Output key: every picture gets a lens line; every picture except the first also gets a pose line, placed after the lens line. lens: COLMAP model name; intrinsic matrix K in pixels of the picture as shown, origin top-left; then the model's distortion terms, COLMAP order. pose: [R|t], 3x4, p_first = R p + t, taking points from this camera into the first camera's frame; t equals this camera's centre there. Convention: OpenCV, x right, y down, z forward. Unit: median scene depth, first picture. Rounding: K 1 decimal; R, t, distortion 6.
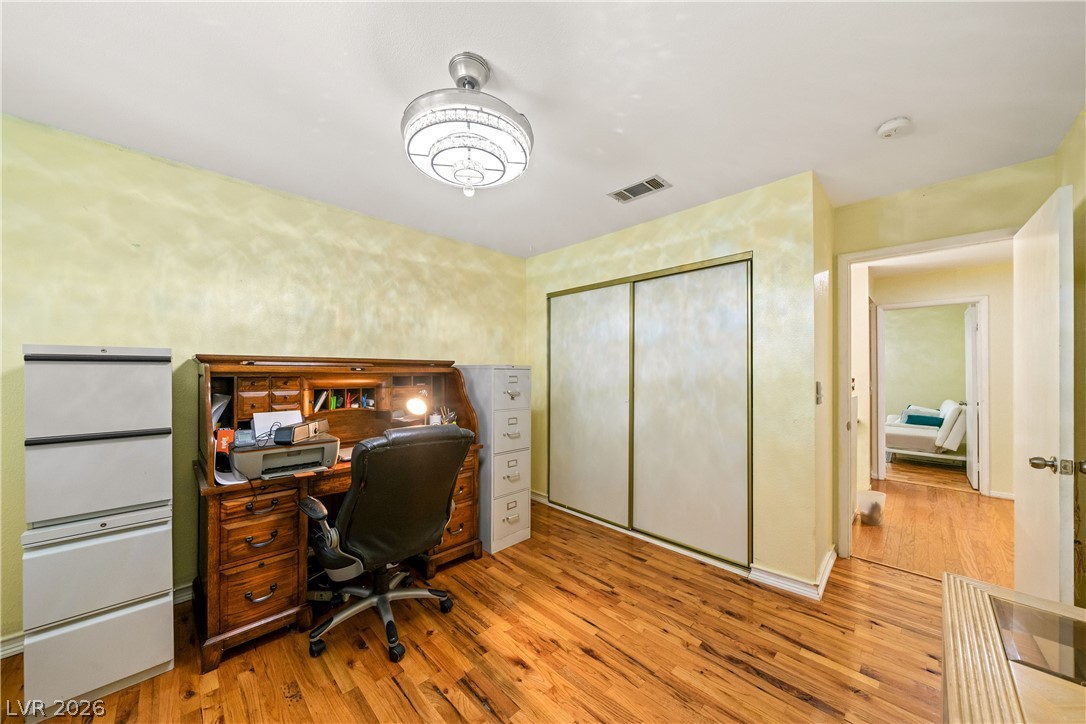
lens RADIAL K [[374.0, 0, 539.8], [0, 374.0, 366.7], [0, 0, 1]] dist [-0.005477, -0.000070]
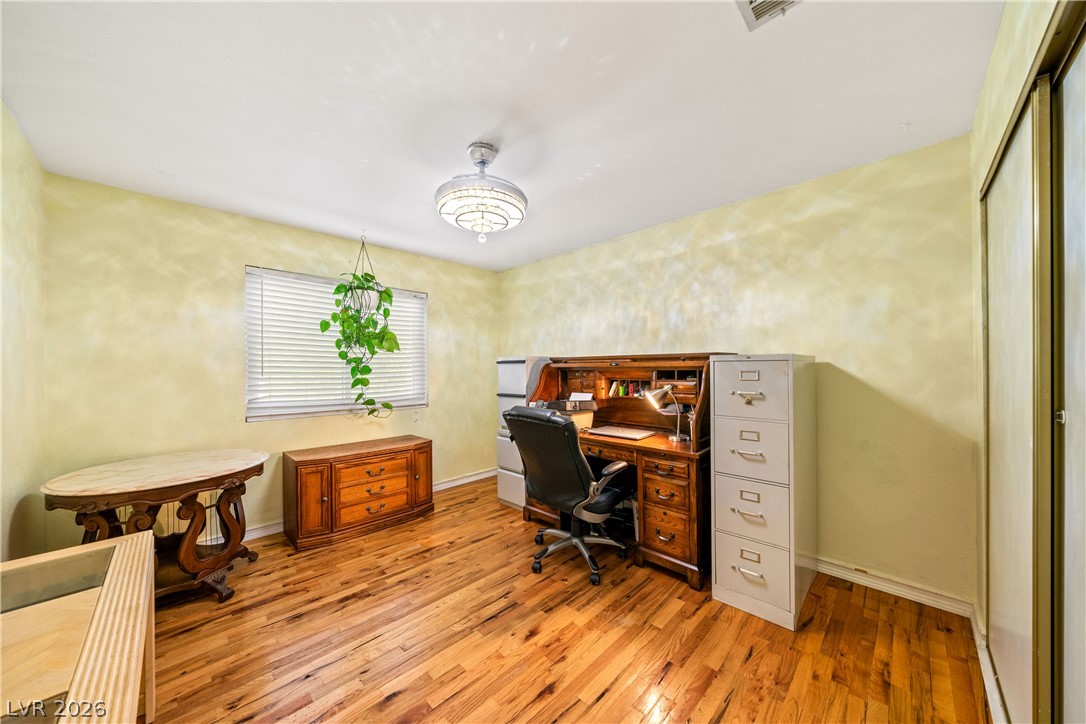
lens RADIAL K [[374.0, 0, 539.8], [0, 374.0, 366.7], [0, 0, 1]] dist [-0.005477, -0.000070]
pose [[0.017040, -0.009528, -0.999809, 0.673153], [0.018257, 0.999791, -0.009217, 0.019286], [0.999688, -0.018097, 0.017210, 0.659196]]
